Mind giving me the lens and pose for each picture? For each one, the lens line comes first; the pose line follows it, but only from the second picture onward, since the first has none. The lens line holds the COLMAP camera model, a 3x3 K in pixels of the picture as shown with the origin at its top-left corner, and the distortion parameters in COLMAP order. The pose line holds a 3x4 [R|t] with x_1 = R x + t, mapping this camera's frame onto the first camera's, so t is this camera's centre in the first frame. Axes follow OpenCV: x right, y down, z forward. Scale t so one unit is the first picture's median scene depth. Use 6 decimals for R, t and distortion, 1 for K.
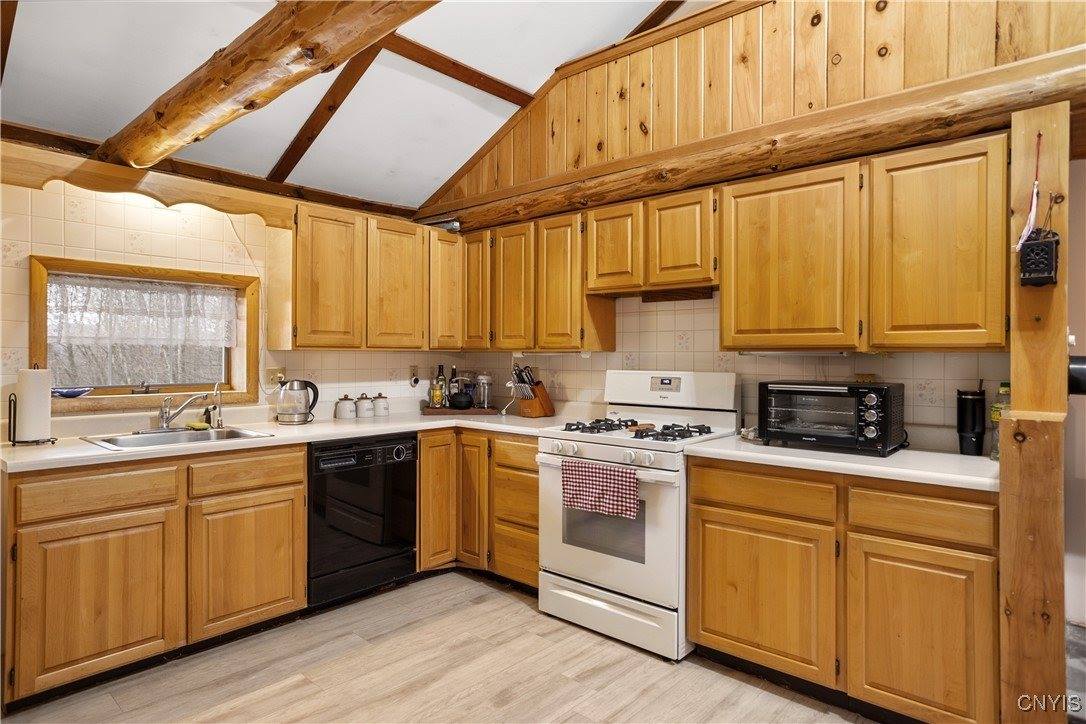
lens RADIAL K [[633.8, 0, 543.9], [0, 633.8, 356.4], [0, 0, 1]] dist [0.000688, 0.001294]
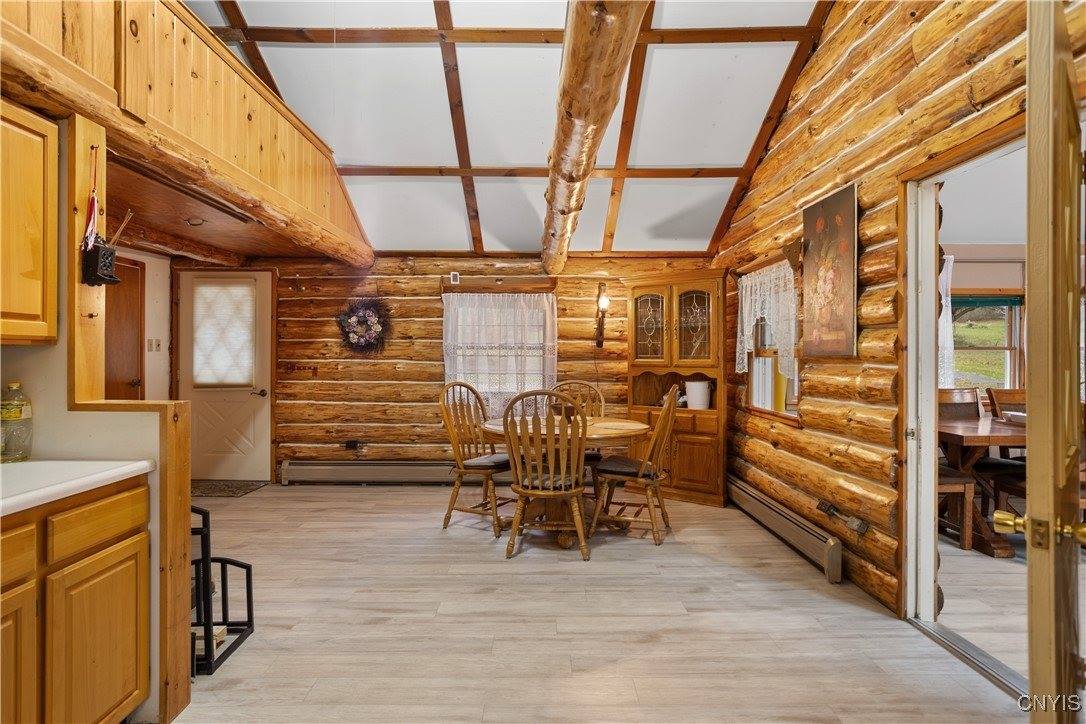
lens RADIAL K [[633.8, 0, 542.9], [0, 633.8, 359.3], [0, 0, 1]] dist [0.000688, 0.001294]
pose [[-0.668921, -0.008347, 0.743287, -0.524121], [-0.005330, 0.999965, 0.006433, 0.003888], [-0.743315, 0.000341, -0.668942, 1.104242]]
